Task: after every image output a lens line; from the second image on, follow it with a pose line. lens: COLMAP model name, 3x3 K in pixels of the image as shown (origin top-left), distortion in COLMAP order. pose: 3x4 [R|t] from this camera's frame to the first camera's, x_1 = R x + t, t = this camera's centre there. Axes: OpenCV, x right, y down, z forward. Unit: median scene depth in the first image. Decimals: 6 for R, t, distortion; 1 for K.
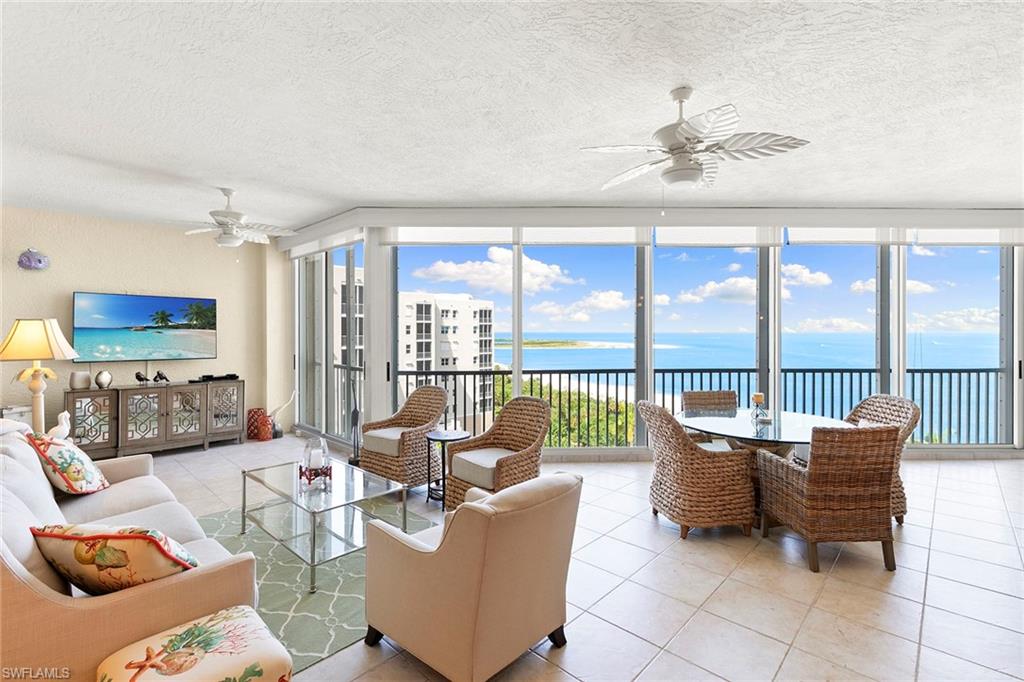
lens RADIAL K [[463.5, 0, 514.1], [0, 463.5, 329.6], [0, 0, 1]] dist [0.013361, -0.000198]
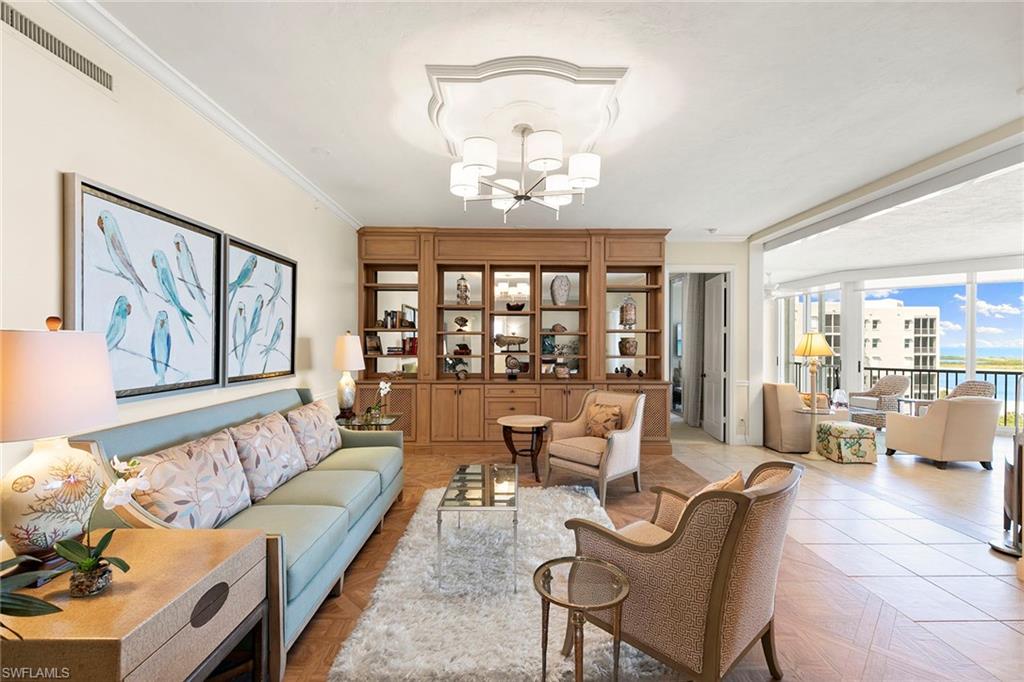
lens RADIAL K [[456.0, 0, 513.7], [0, 456.0, 342.8], [0, 0, 1]] dist [0.008267, -0.000972]
pose [[0.703868, 0.006960, -0.710297, 0.025530], [-0.005802, 0.999975, 0.004049, 0.008742], [0.710307, 0.001271, 0.703891, -1.185181]]
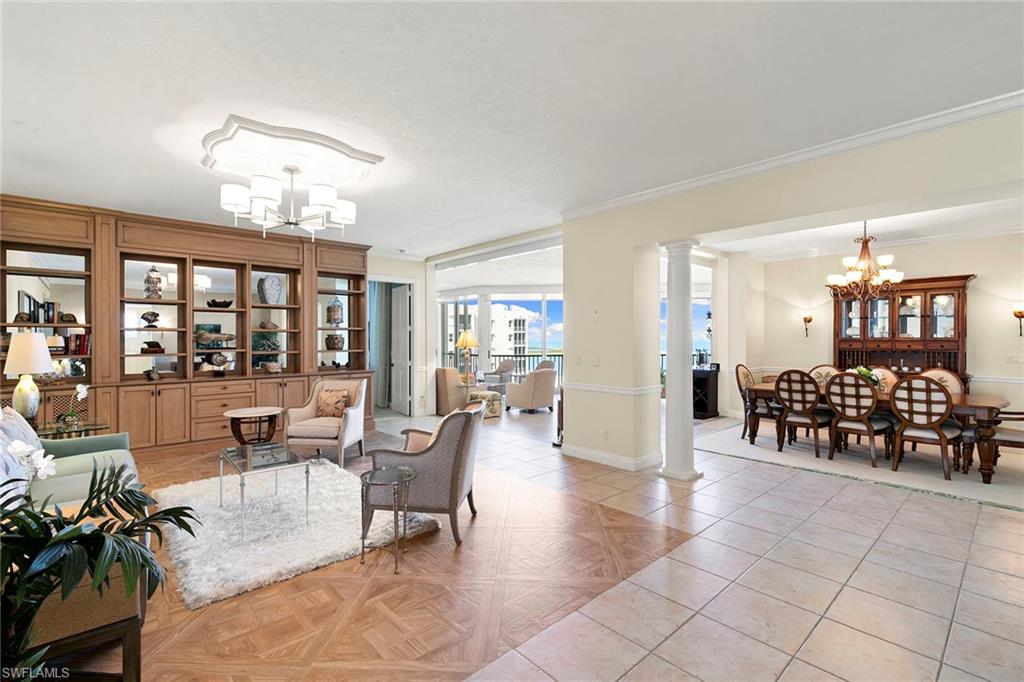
lens RADIAL K [[456.0, 0, 513.7], [0, 456.0, 342.8], [0, 0, 1]] dist [0.008267, -0.000972]
pose [[0.997399, 0.001115, -0.072066, 0.024703], [-0.000306, 0.999937, 0.011235, 0.008284], [0.072074, -0.011183, 0.997337, -1.378362]]
